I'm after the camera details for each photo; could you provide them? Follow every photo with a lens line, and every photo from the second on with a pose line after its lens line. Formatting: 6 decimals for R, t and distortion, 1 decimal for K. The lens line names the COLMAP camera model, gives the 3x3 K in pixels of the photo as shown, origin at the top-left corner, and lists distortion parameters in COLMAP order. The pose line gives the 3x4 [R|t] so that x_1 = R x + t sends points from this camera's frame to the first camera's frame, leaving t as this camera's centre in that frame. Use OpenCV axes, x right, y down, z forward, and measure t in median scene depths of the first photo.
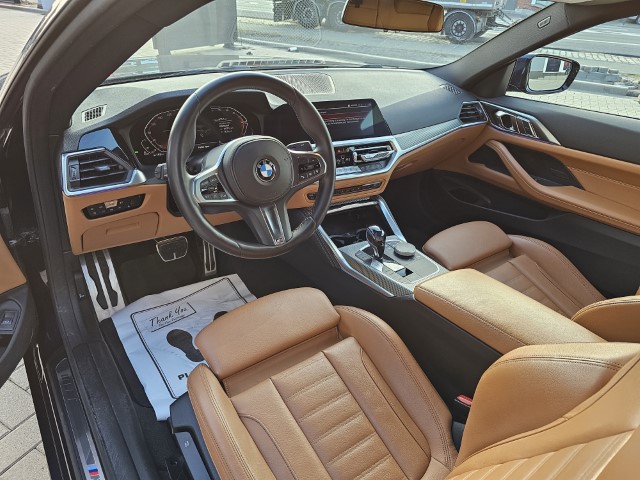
lens RADIAL K [[433.1, 0, 321.9], [0, 433.1, 242.7], [0, 0, 1]] dist [0.009230, -0.003572]
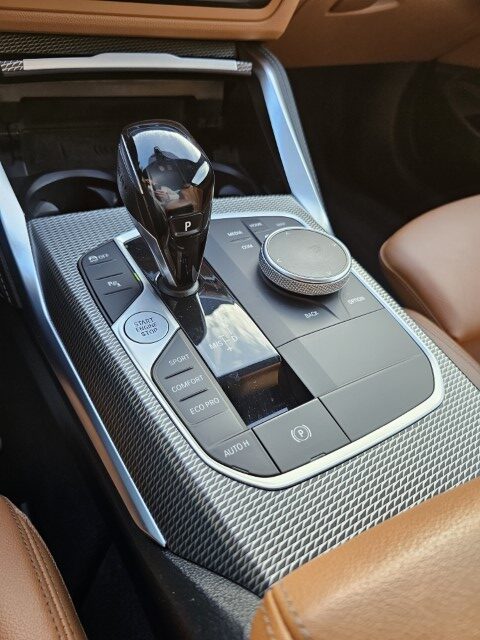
lens RADIAL K [[433.1, 0, 240.0], [0, 433.1, 320.0], [0, 0, 1]] dist [0.009230, -0.003572]
pose [[0.988782, 0.145336, -0.034460, 0.157921], [-0.130583, 0.953130, 0.272932, -0.014155], [0.072512, -0.265371, 0.961416, 0.710271]]
